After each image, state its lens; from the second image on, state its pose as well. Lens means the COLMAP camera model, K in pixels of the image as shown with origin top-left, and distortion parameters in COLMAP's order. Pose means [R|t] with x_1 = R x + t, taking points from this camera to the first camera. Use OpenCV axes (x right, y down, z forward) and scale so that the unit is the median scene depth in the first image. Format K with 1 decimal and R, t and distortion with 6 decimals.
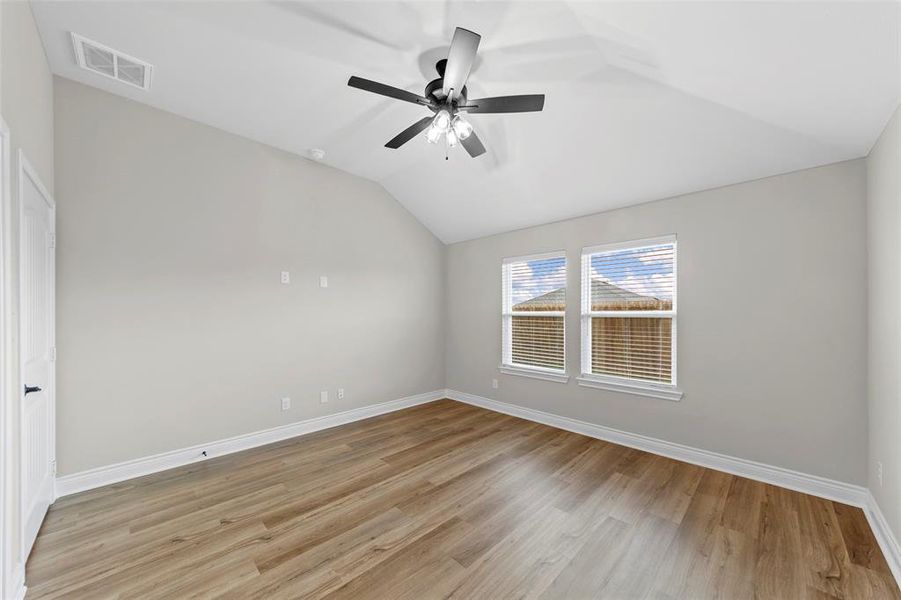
lens RADIAL K [[323.1, 0, 448.3], [0, 323.1, 313.3], [0, 0, 1]] dist [0.001708, -0.000086]
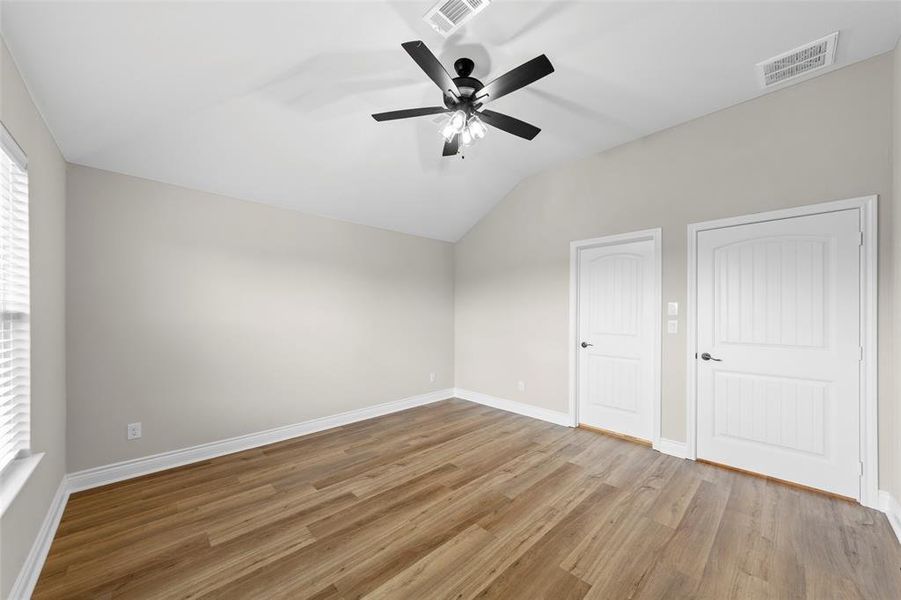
lens RADIAL K [[323.1, 0, 448.7], [0, 323.1, 314.7], [0, 0, 1]] dist [0.001708, -0.000086]
pose [[-0.999645, -0.001909, 0.026583, 0.010216], [-0.001787, 0.999988, 0.004588, 0.006901], [-0.026591, 0.004539, -0.999636, 1.812408]]
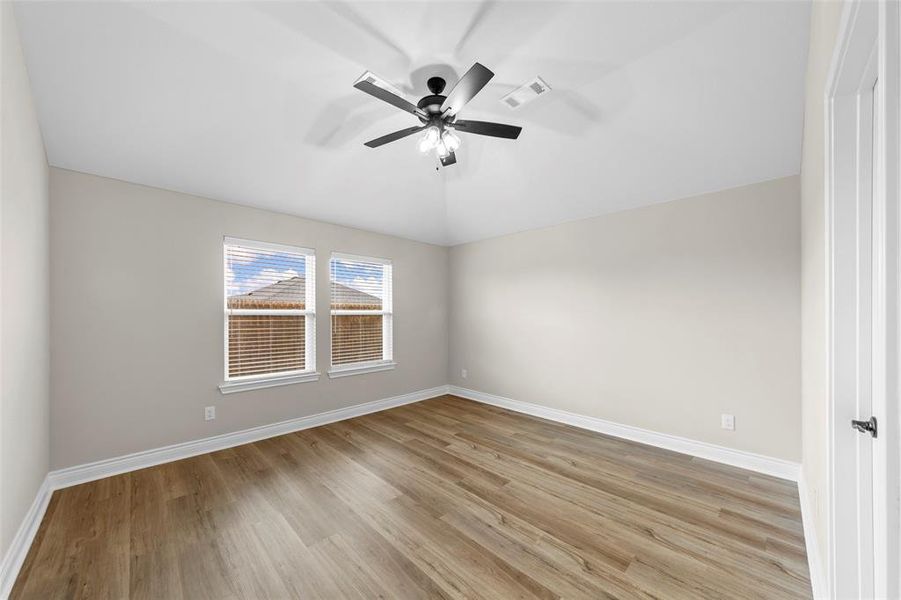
lens RADIAL K [[323.1, 0, 453.5], [0, 323.1, 312.5], [0, 0, 1]] dist [0.001708, -0.000086]
pose [[0.001552, 0.000535, 0.999999, -0.978380], [0.000227, 1.000000, -0.000536, 0.006088], [-0.999999, 0.000228, 0.001552, 0.855876]]
